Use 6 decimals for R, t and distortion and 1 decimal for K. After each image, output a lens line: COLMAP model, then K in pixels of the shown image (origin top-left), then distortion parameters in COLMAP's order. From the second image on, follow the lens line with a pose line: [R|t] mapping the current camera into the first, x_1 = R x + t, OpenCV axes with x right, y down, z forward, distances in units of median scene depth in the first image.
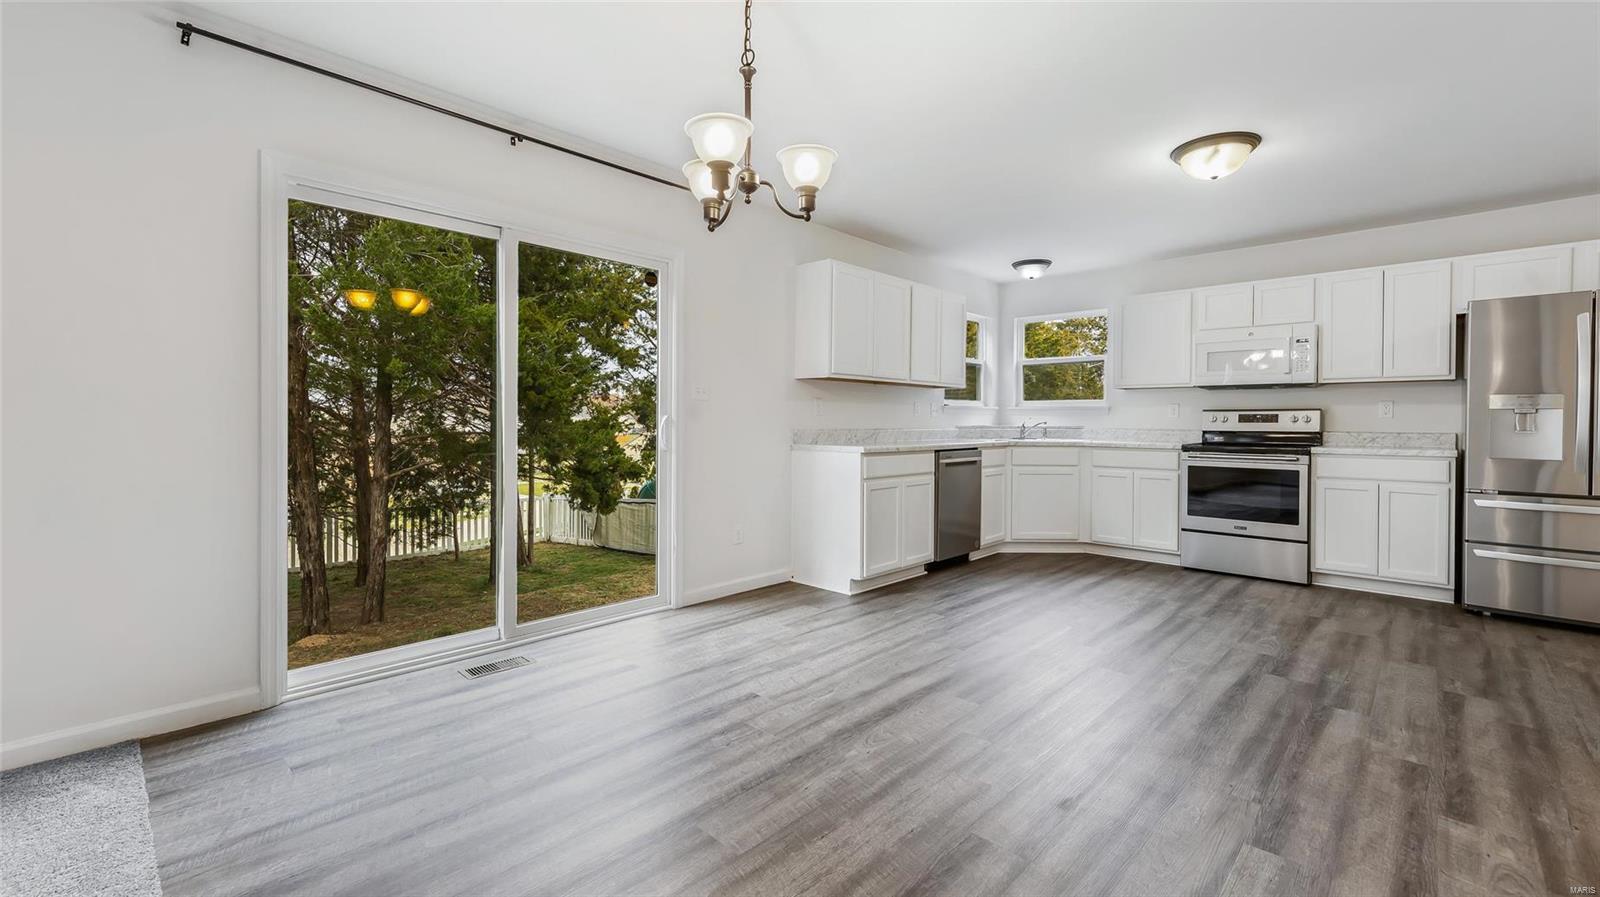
lens RADIAL K [[676.3, 0, 848.7], [0, 676.3, 424.6], [0, 0, 1]] dist [0.006552, -0.000080]
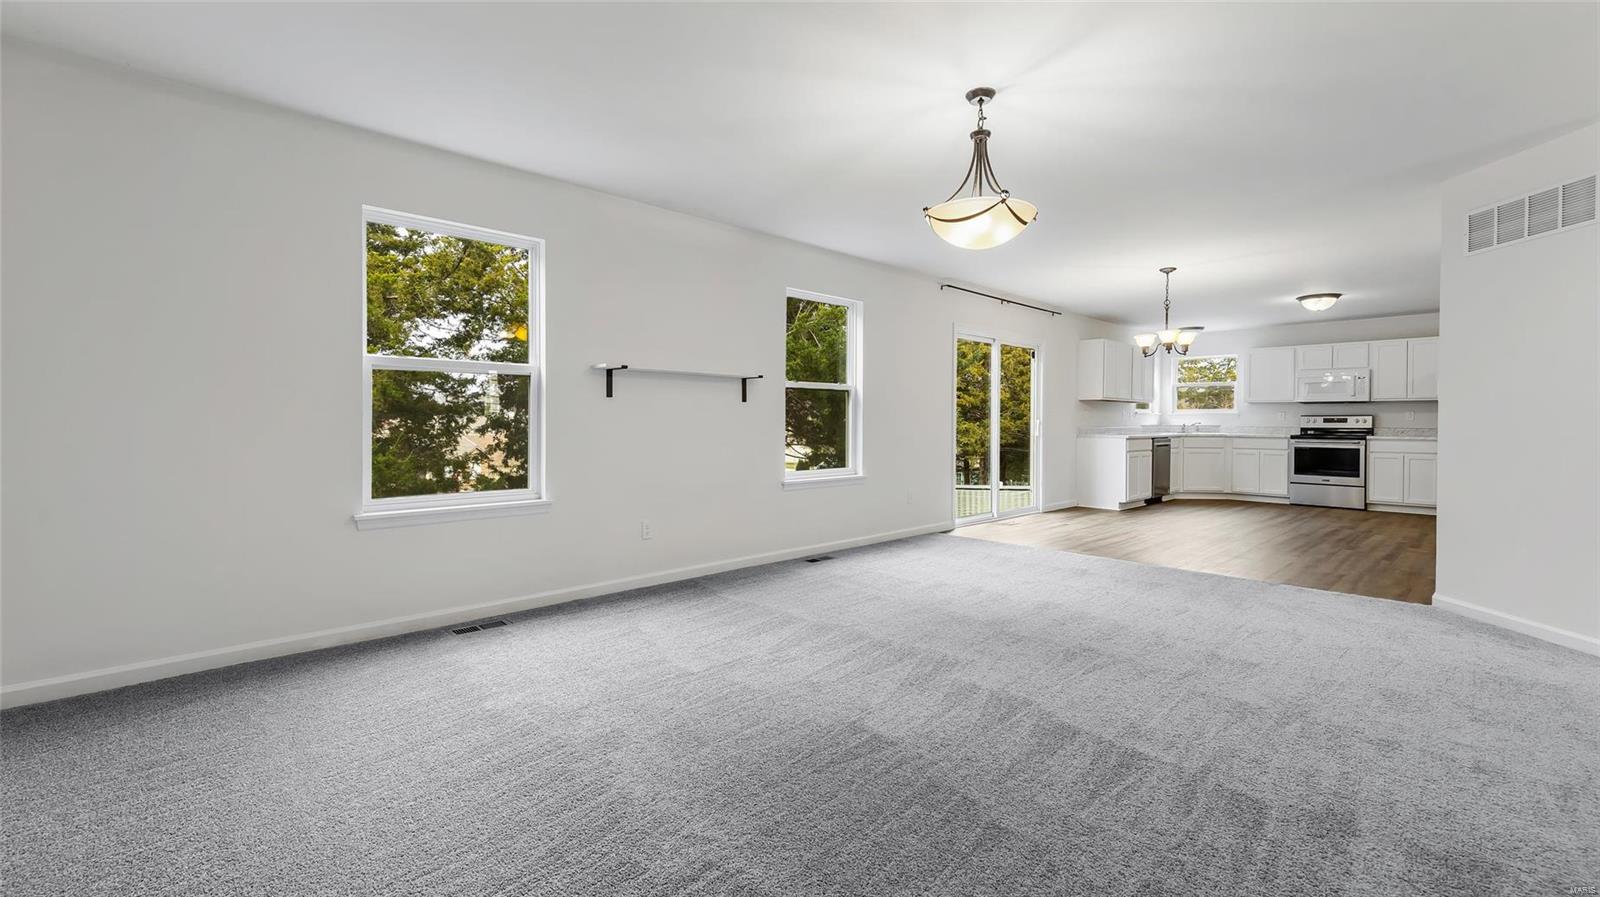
lens RADIAL K [[676.3, 0, 830.9], [0, 676.3, 424.0], [0, 0, 1]] dist [0.006552, -0.000080]
pose [[0.997221, -0.000042, -0.074495, -0.599580], [0.000064, 1.000000, 0.000298, -0.000726], [0.074495, -0.000302, 0.997221, -0.899352]]
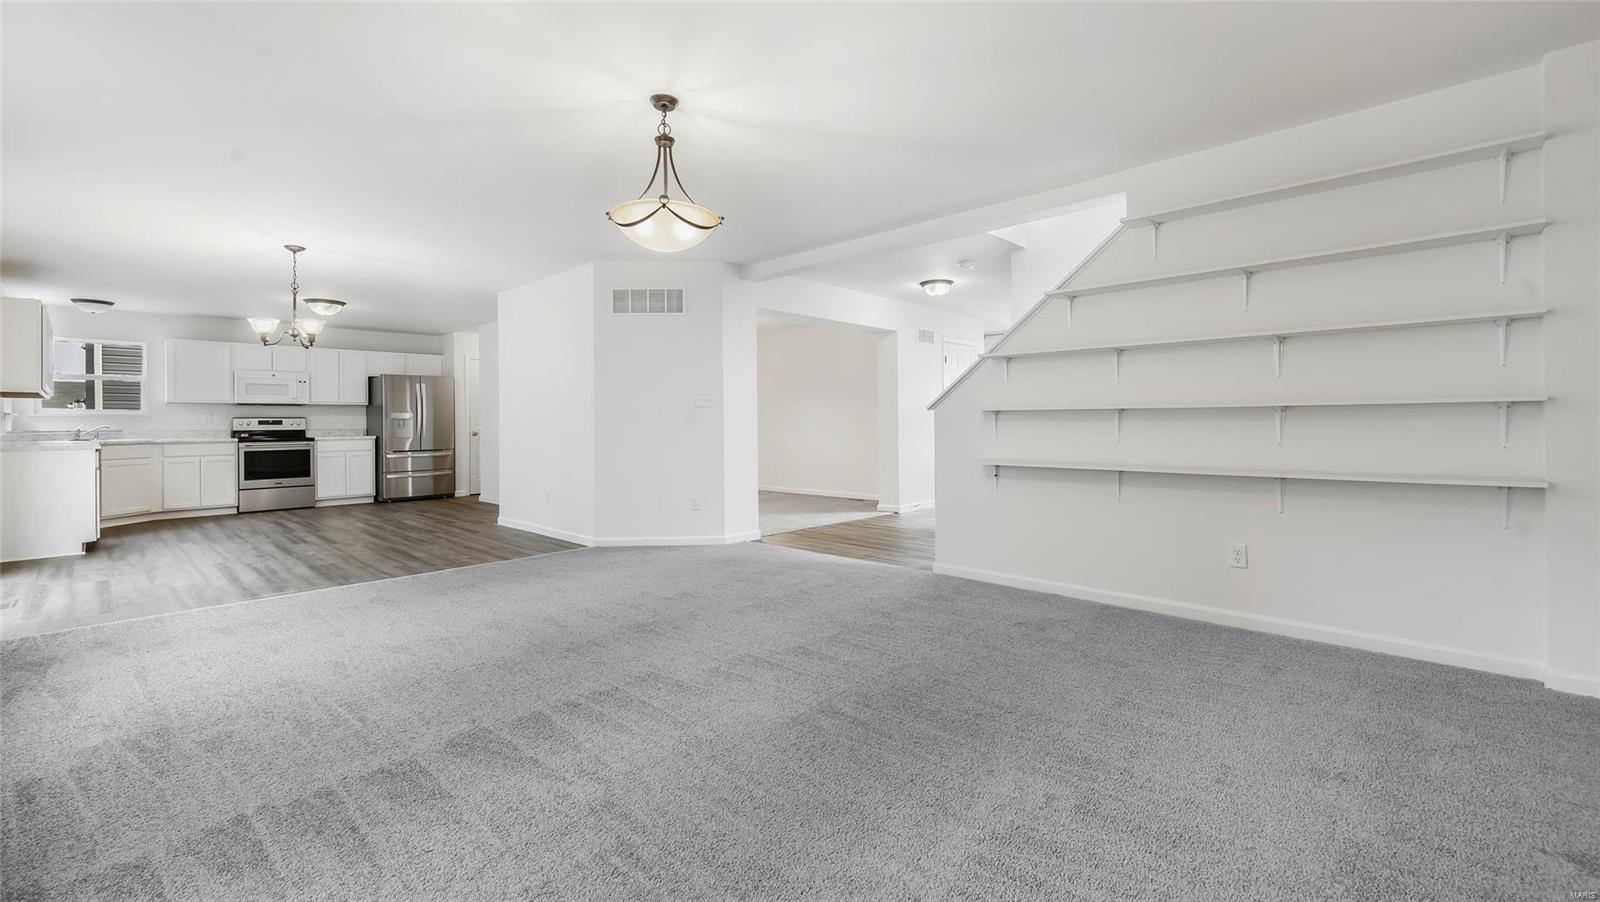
lens RADIAL K [[676.3, 0, 777.7], [0, 676.3, 419.6], [0, 0, 1]] dist [0.006552, -0.000080]
pose [[0.049825, -0.002261, 0.998755, -1.126192], [0.011248, 0.999935, 0.001703, -0.005480], [-0.998695, 0.011149, 0.049848, -0.415068]]
